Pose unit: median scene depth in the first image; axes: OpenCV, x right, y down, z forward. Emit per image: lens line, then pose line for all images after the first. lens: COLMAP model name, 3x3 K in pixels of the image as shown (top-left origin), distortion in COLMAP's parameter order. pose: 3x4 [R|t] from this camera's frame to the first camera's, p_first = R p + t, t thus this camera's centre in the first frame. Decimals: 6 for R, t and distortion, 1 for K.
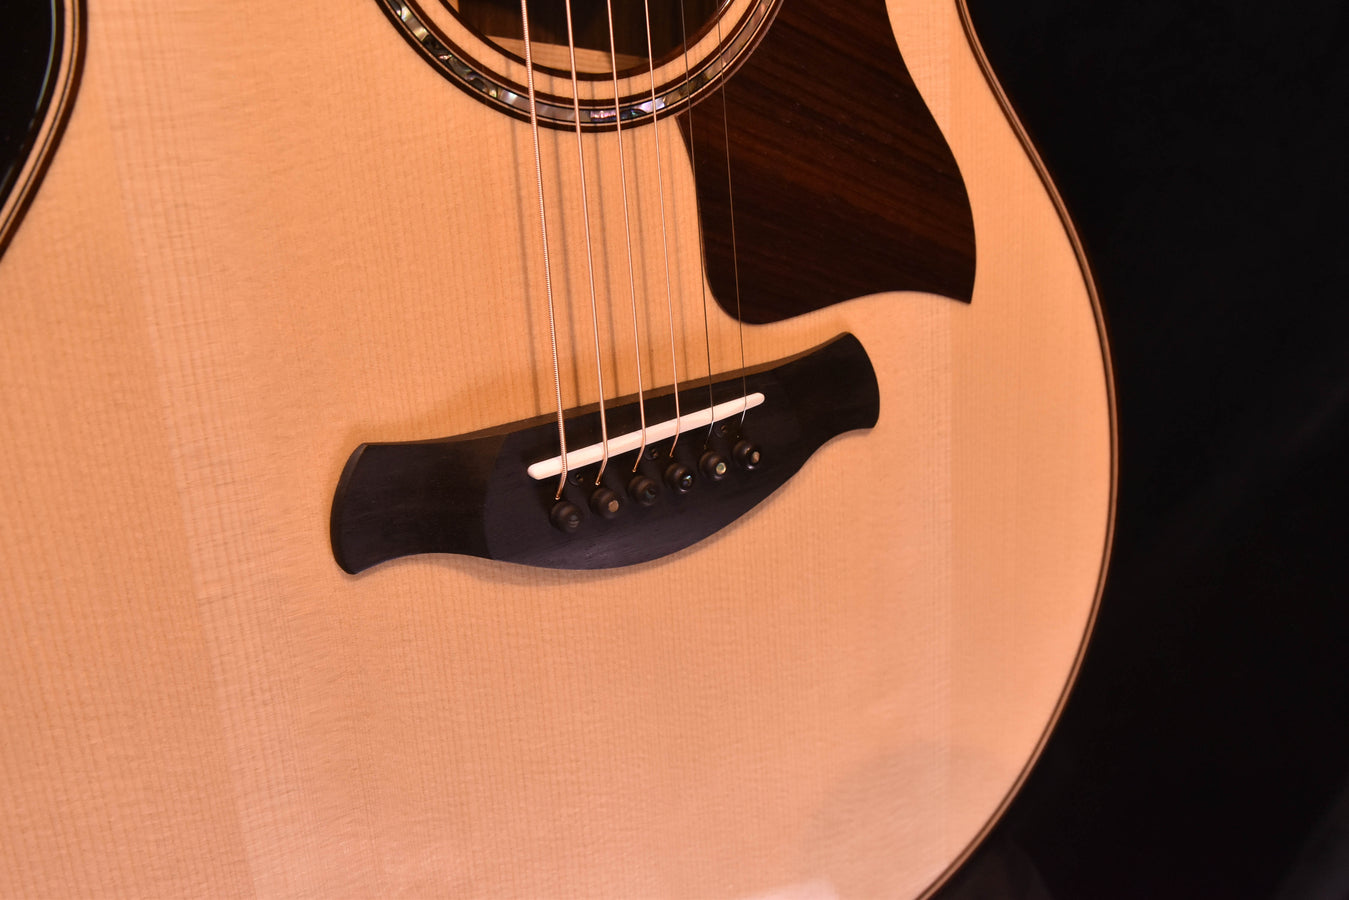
lens RADIAL K [[1301.9, 0, 674.5], [0, 1301.9, 450.0], [0, 0, 1]] dist [-0.036776, 0.054697]
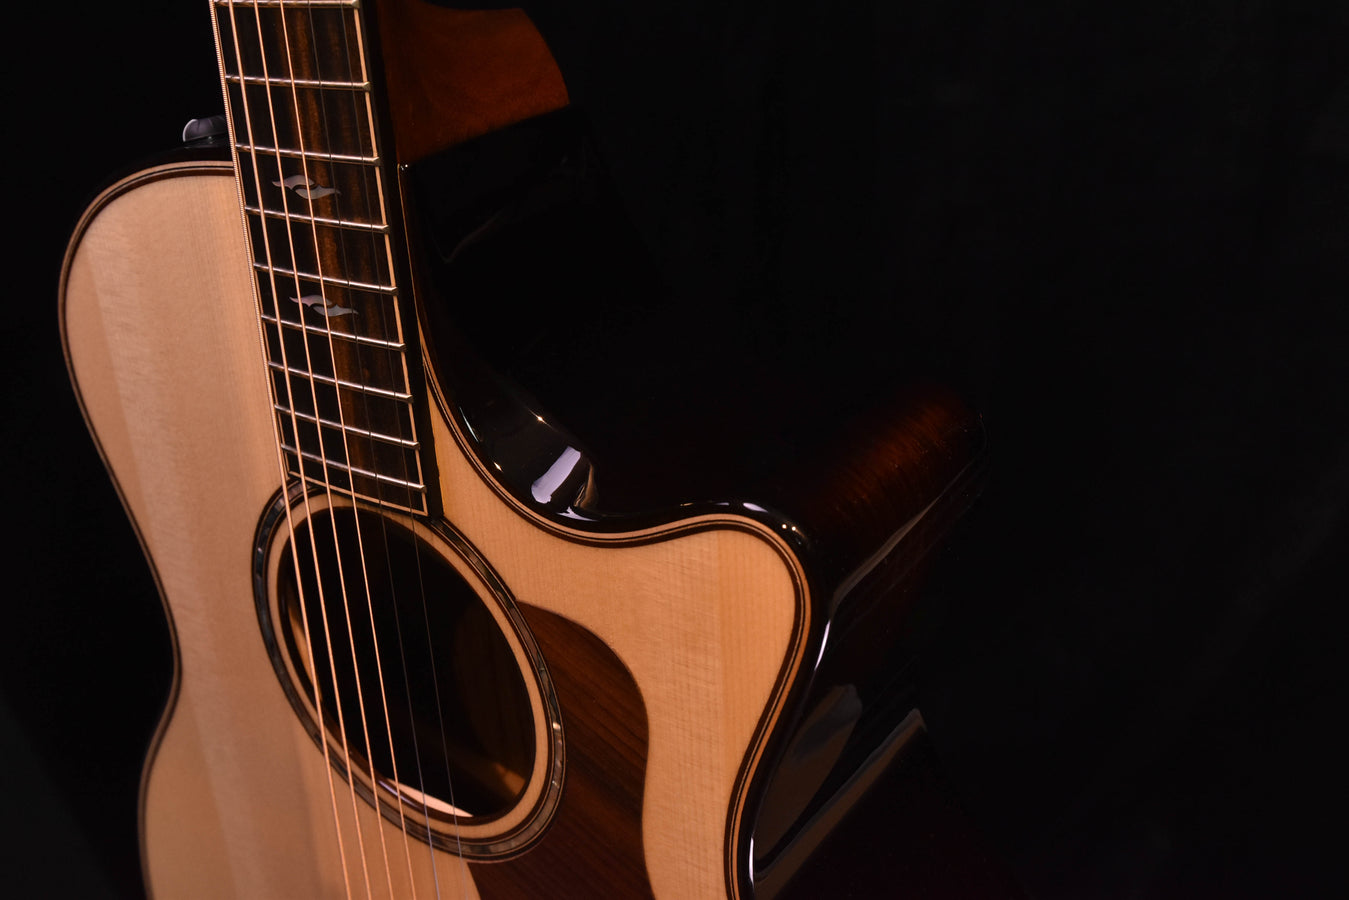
lens RADIAL K [[1301.9, 0, 674.5], [0, 1301.9, 450.0], [0, 0, 1]] dist [-0.036776, 0.054697]
pose [[0.366420, 0.420015, -0.830255, 0.978134], [-0.270721, 0.901837, 0.336749, -1.130169], [0.890195, 0.101376, 0.444158, 0.618252]]
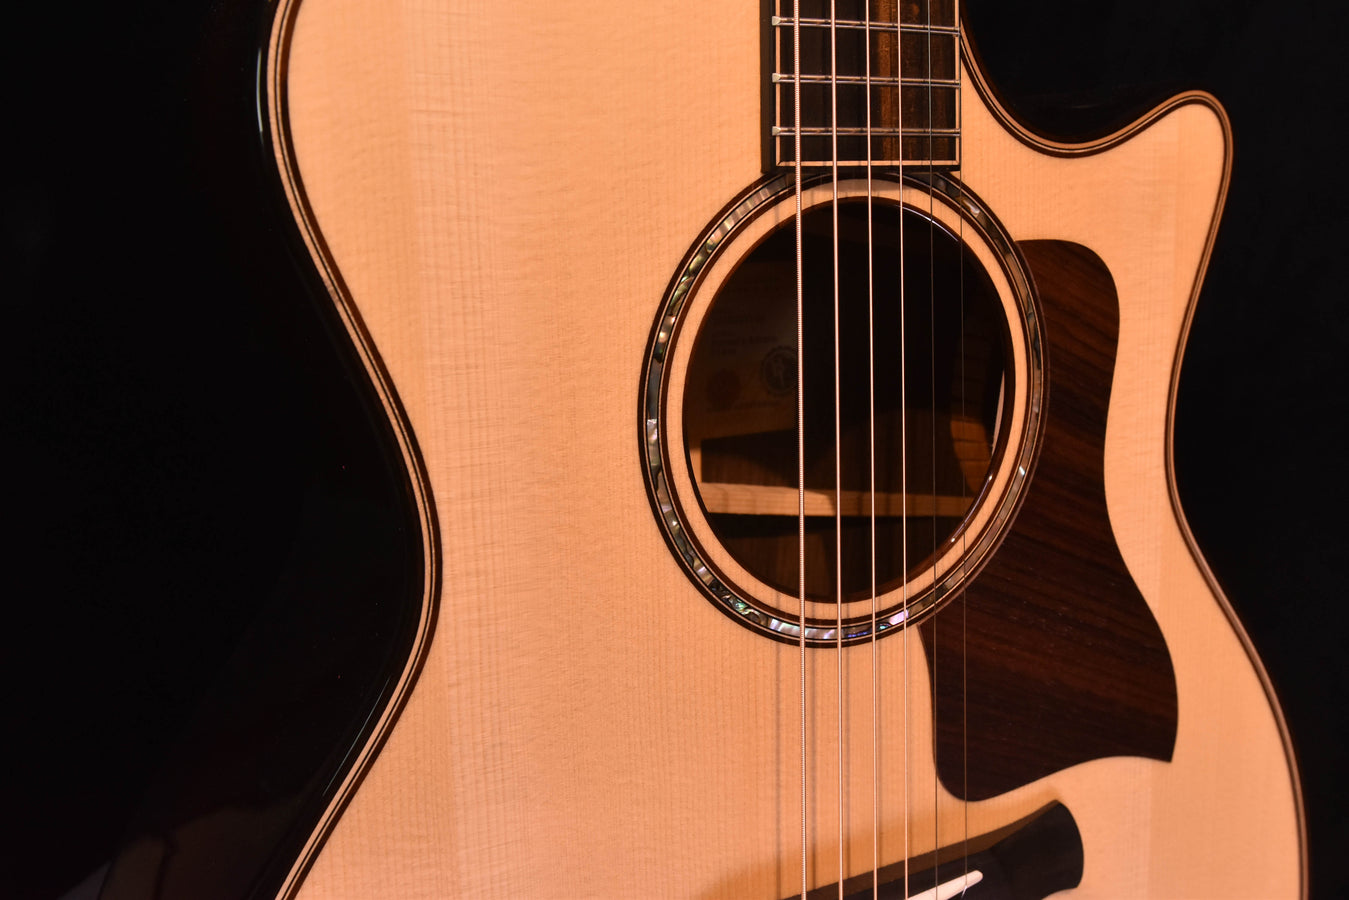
lens RADIAL K [[1301.9, 0, 674.5], [0, 1301.9, 450.0], [0, 0, 1]] dist [-0.036776, 0.054697]
pose [[0.995760, 0.051300, -0.076352, -0.132795], [-0.060513, 0.990472, -0.123709, -0.267824], [0.069278, 0.127805, 0.989377, -0.117154]]
